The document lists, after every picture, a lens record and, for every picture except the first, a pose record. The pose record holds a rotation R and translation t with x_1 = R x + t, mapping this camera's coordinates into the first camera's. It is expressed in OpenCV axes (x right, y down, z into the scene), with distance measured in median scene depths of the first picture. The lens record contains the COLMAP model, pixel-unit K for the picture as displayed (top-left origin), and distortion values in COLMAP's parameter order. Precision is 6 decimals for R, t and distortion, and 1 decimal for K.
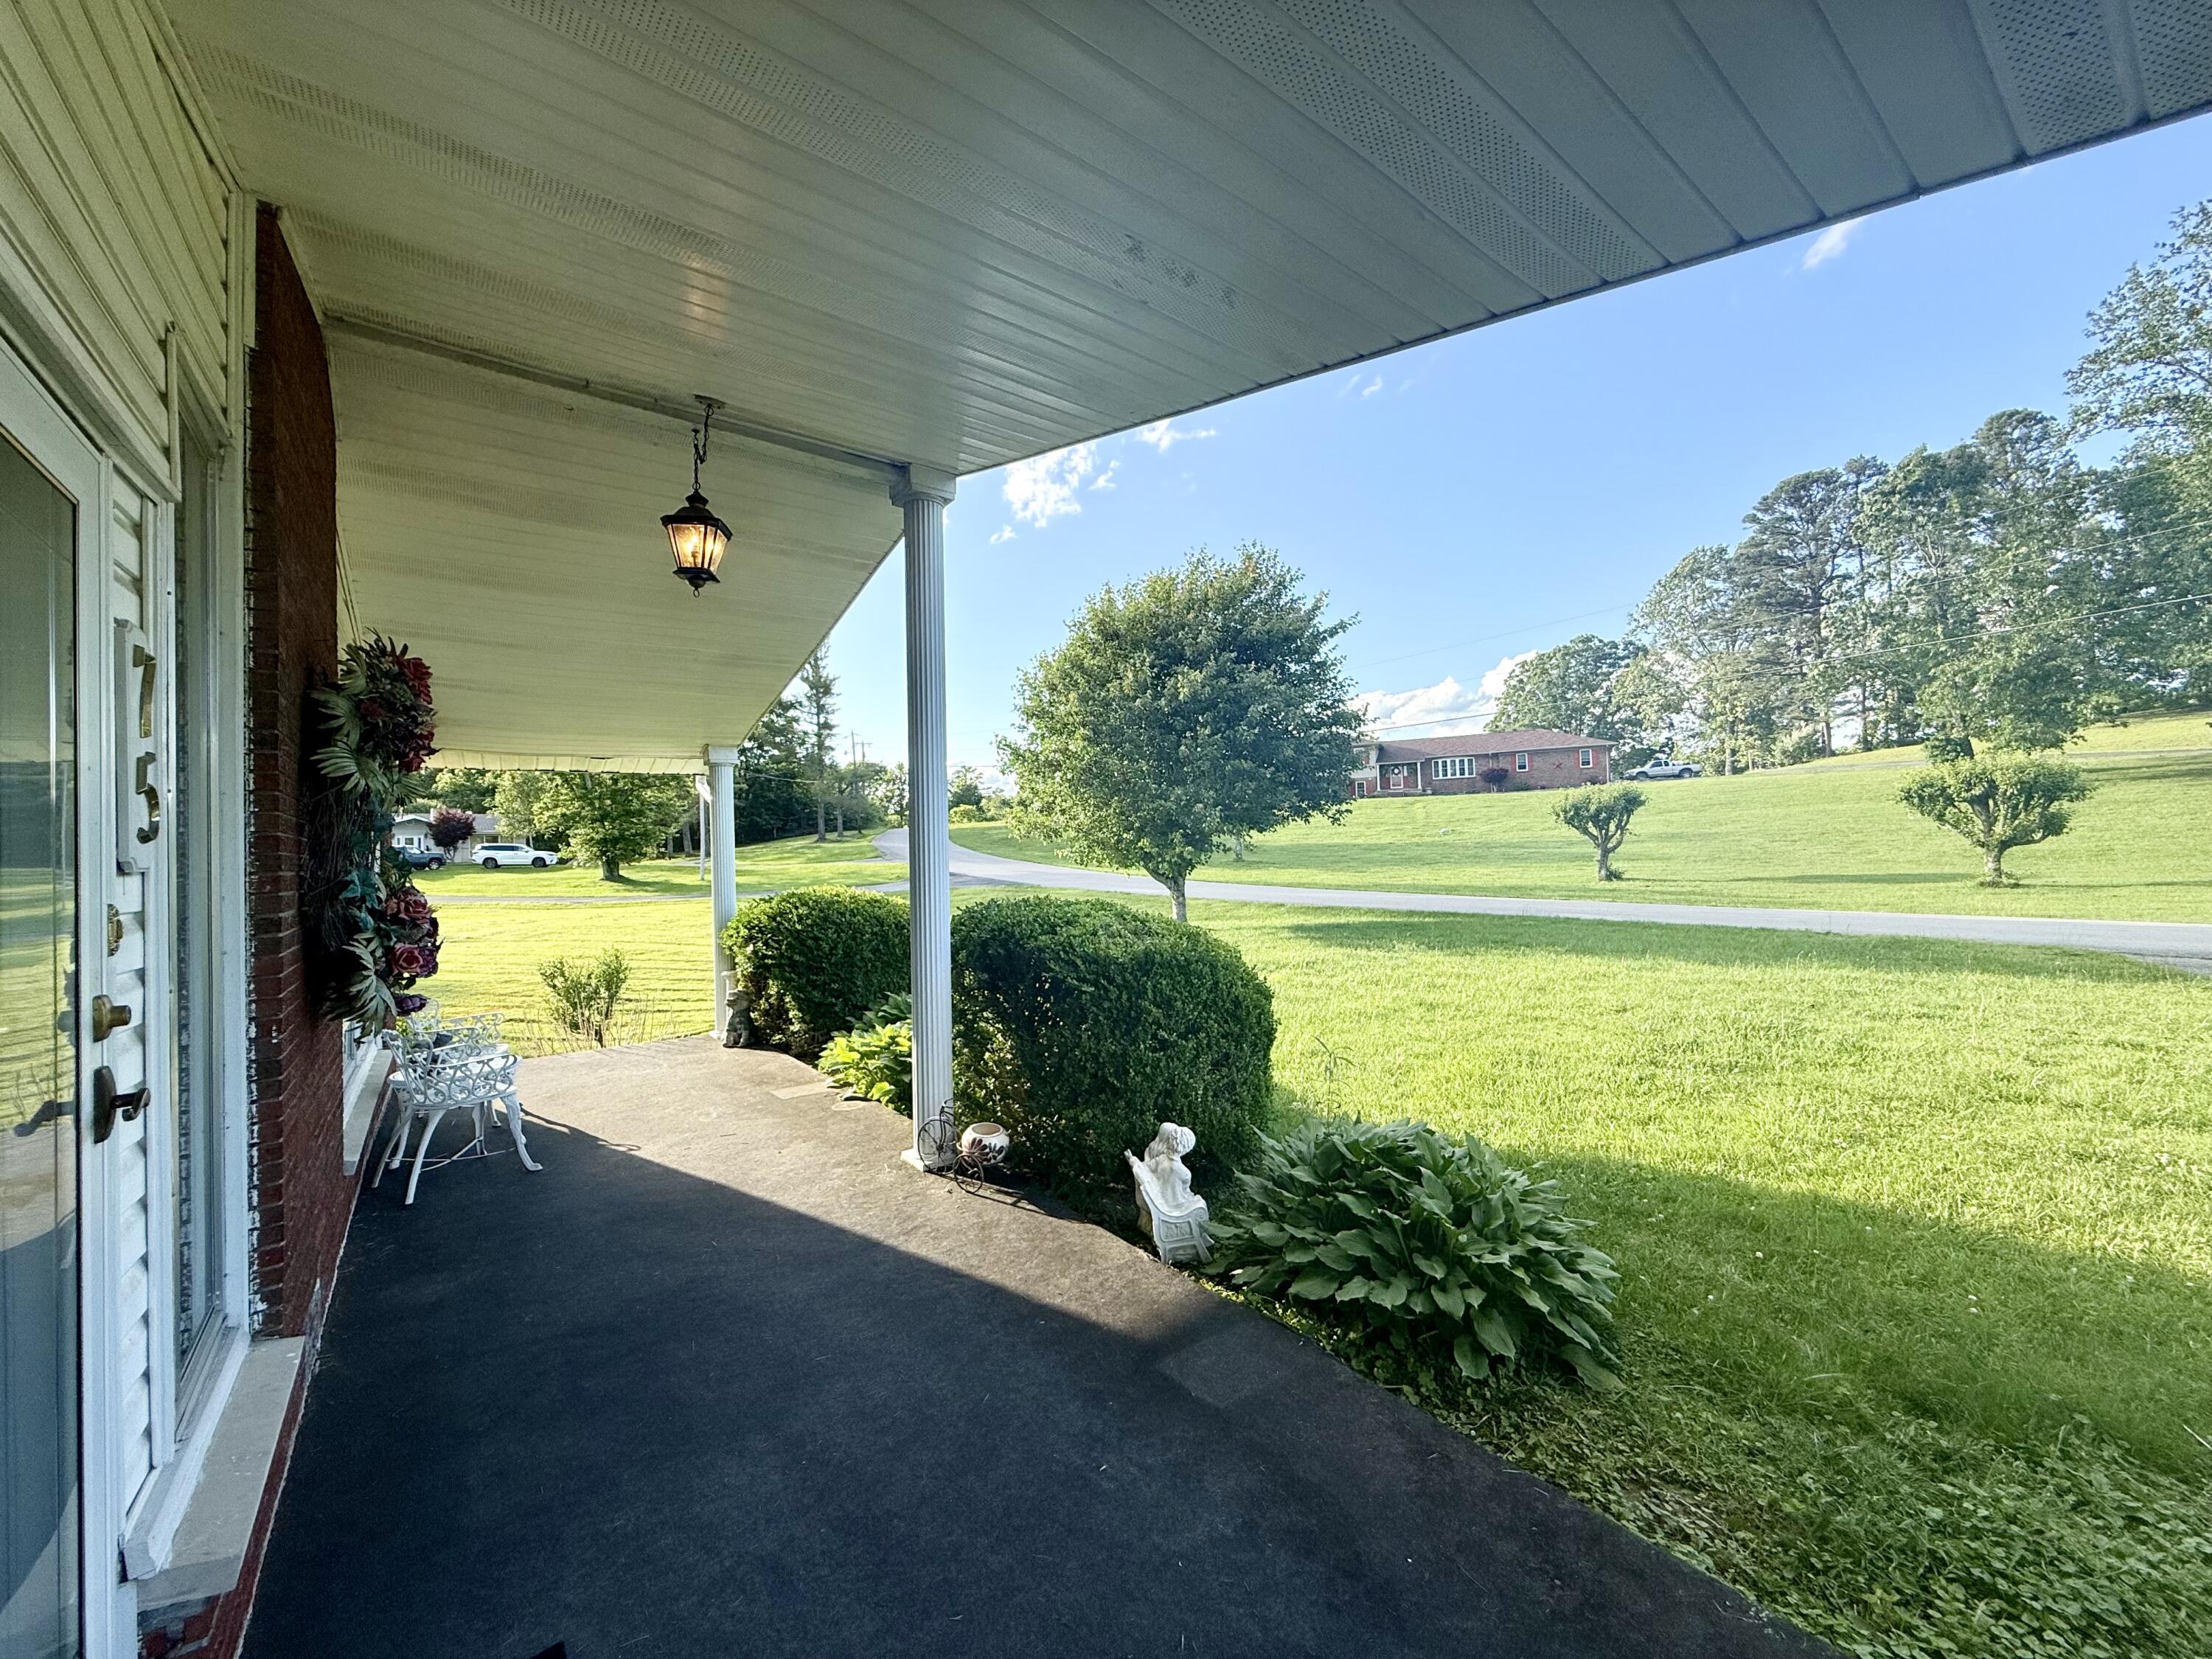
lens RADIAL K [[888.2, 0, 1120.6], [0, 888.2, 829.8], [0, 0, 1]] dist [-0.001664, 0.000740]
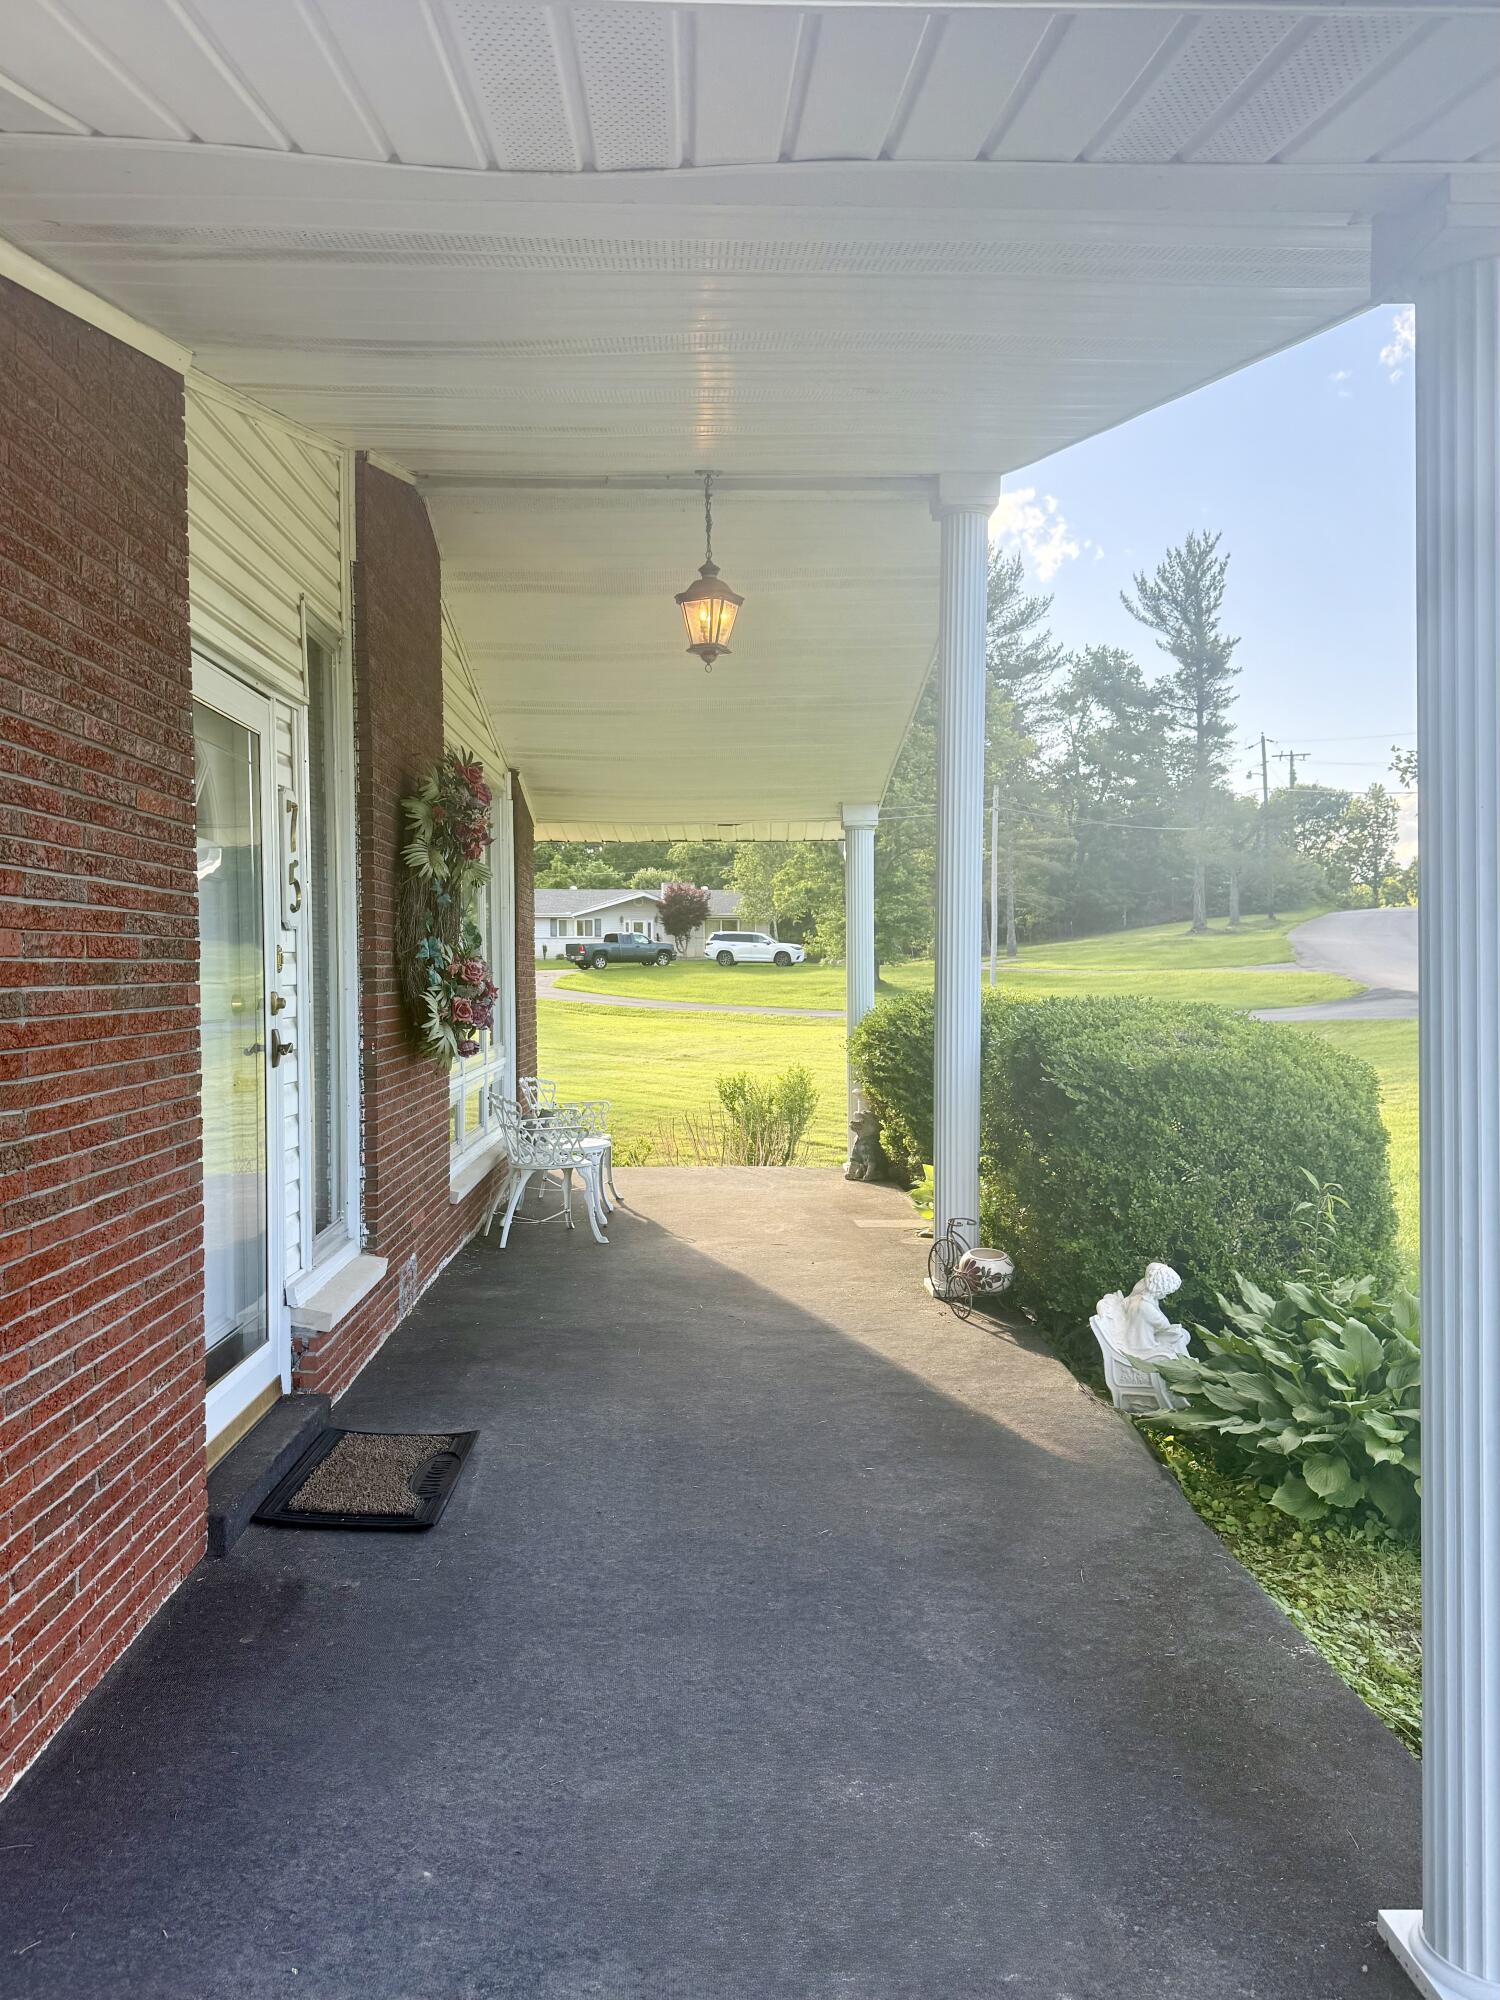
lens RADIAL K [[1634.1, 0, 749.4], [0, 1634.1, 1010.0], [0, 0, 1]] dist [0.151829, 0.001839]
pose [[0.809799, 0.038382, -0.585451, 0.608637], [-0.004299, 0.998219, 0.059496, 0.003510], [0.586692, -0.045663, 0.808522, -0.441244]]
